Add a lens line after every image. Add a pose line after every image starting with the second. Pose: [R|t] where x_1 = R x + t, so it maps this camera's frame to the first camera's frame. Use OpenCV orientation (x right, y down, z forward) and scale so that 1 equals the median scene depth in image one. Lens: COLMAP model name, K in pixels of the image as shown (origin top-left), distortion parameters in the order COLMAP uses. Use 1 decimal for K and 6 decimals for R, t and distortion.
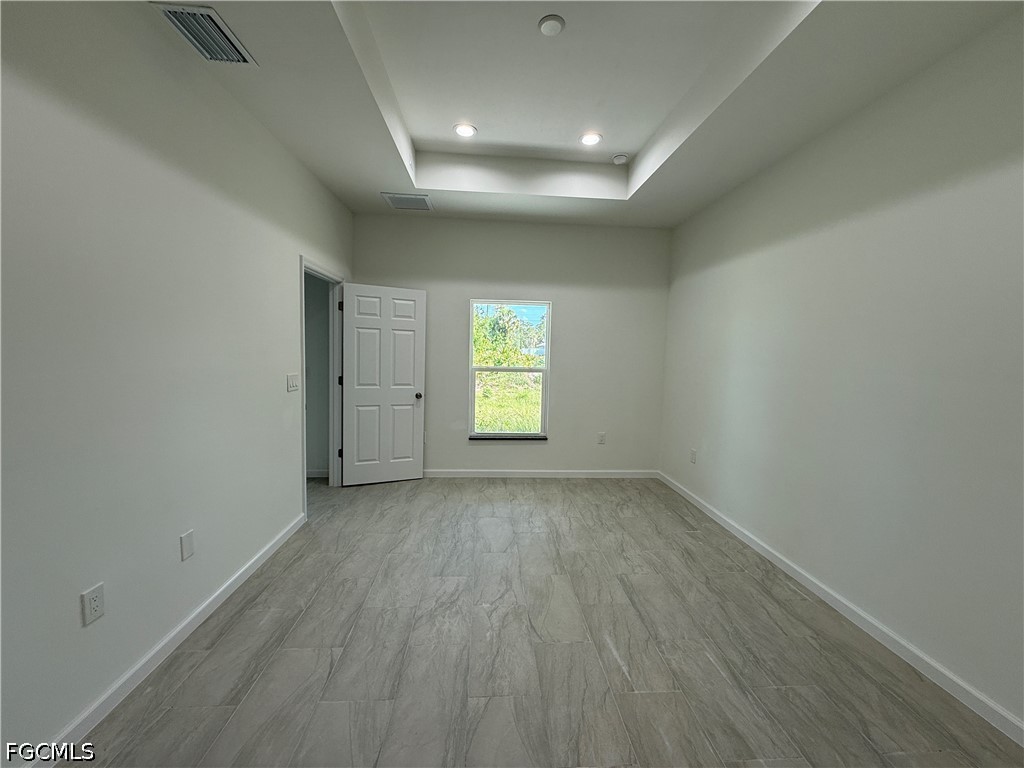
lens RADIAL K [[408.1, 0, 509.6], [0, 408.1, 387.2], [0, 0, 1]] dist [0.000402, 0.000206]
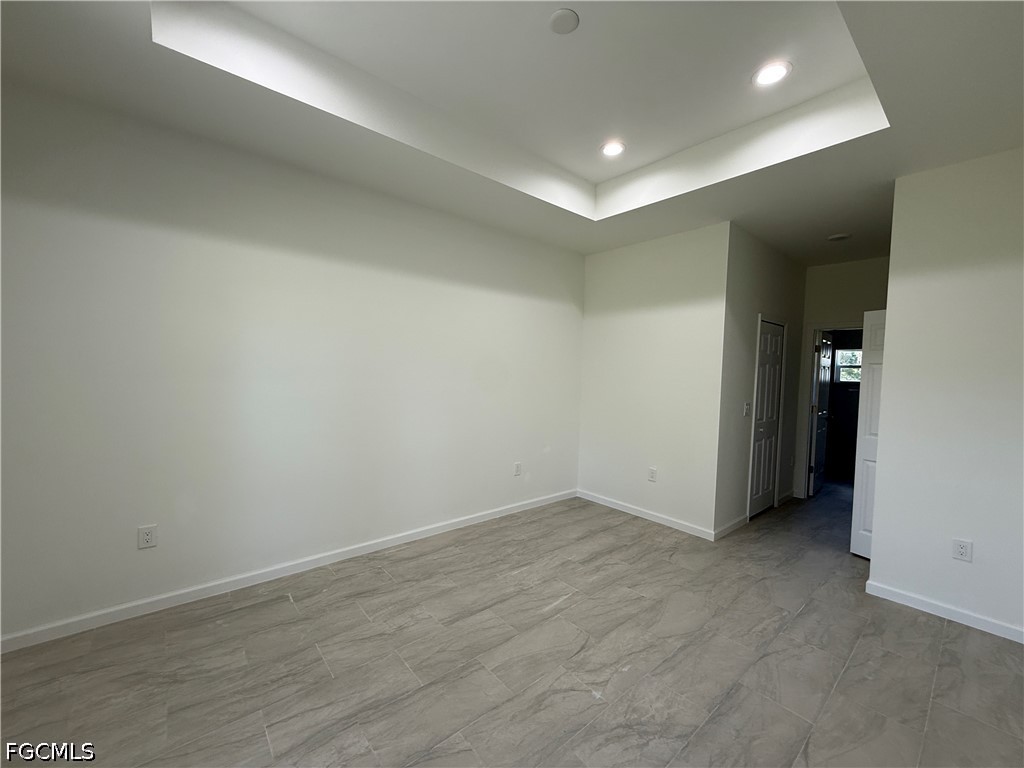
lens RADIAL K [[408.1, 0, 509.6], [0, 408.1, 387.2], [0, 0, 1]] dist [0.000402, 0.000206]
pose [[-0.594225, -0.077367, 0.800569, -0.534960], [0.032987, 0.992181, 0.120369, -0.169166], [-0.803622, 0.097935, -0.587026, 1.490748]]
